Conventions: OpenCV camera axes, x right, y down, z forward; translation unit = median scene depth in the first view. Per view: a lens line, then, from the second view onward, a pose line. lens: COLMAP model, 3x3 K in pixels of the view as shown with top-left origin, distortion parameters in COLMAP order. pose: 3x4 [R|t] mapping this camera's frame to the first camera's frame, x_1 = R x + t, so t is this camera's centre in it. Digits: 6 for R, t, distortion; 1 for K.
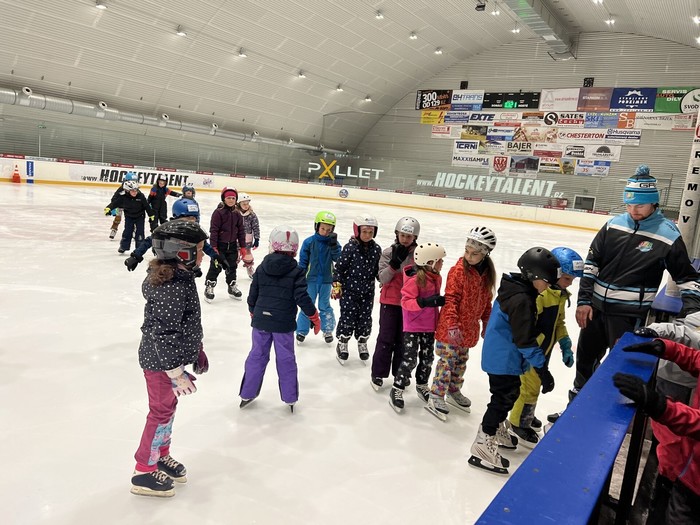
lens RADIAL K [[527.3, 0, 354.5], [0, 527.3, 267.8], [0, 0, 1]] dist [0.062818, -0.071007]
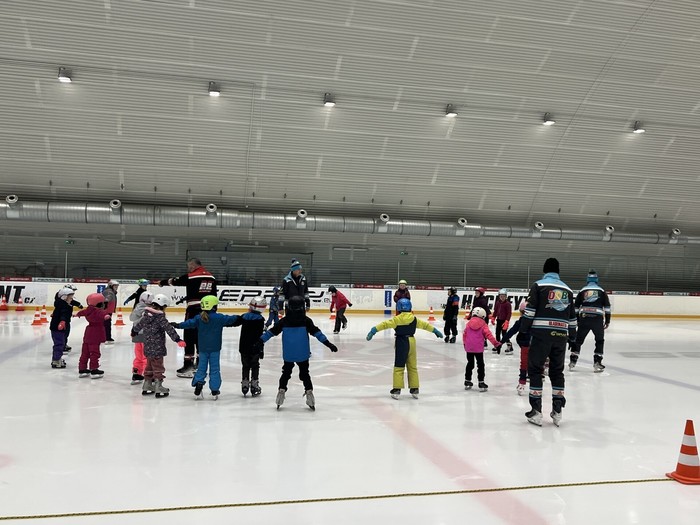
lens RADIAL K [[651.8, 0, 352.3], [0, 651.8, 251.1], [0, 0, 1]] dist [0.158617, -0.333140]
pose [[0.748886, -0.102037, -0.654797, 0.084736], [-0.061236, 0.973193, -0.221688, -0.012302], [0.659864, 0.206116, 0.722562, 0.126872]]
